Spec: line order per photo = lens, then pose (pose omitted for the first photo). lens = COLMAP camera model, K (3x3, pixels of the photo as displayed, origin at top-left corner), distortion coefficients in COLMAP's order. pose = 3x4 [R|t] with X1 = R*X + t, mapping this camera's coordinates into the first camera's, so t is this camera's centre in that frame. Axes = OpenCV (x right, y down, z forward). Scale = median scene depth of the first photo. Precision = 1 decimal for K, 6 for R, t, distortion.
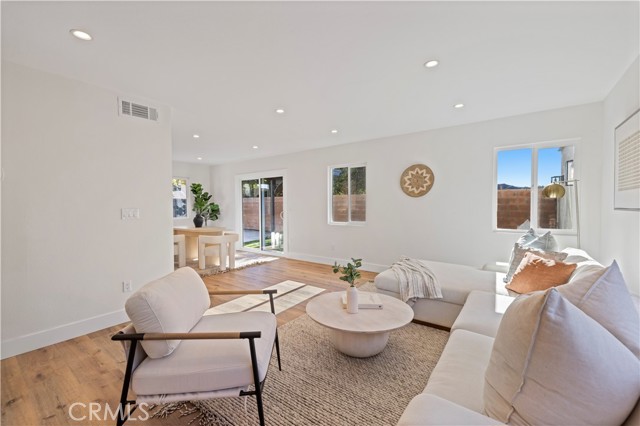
lens RADIAL K [[274.2, 0, 315.2], [0, 274.2, 213.1], [0, 0, 1]] dist [0.007235, 0.000671]
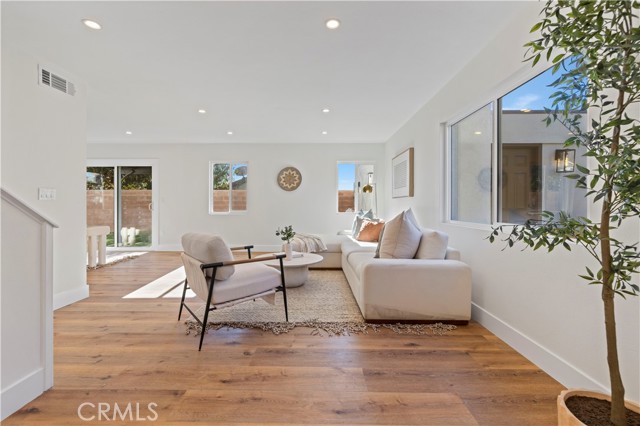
lens RADIAL K [[274.2, 0, 321.9], [0, 274.2, 206.3], [0, 0, 1]] dist [0.007235, 0.000671]
pose [[0.795977, 0.002169, 0.605324, -0.322334], [0.012219, 0.999732, -0.019650, 0.045877], [-0.605204, 0.023037, 0.795737, -0.170934]]
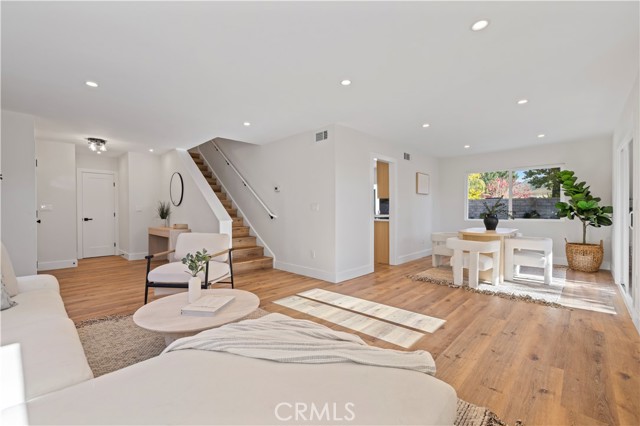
lens RADIAL K [[274.2, 0, 318.3], [0, 274.2, 216.7], [0, 0, 1]] dist [0.007235, 0.000671]
pose [[-0.132507, 0.022114, -0.990935, 0.526200], [-0.028714, 0.999246, 0.026139, 0.008768], [0.990766, 0.031917, -0.131772, 0.782737]]
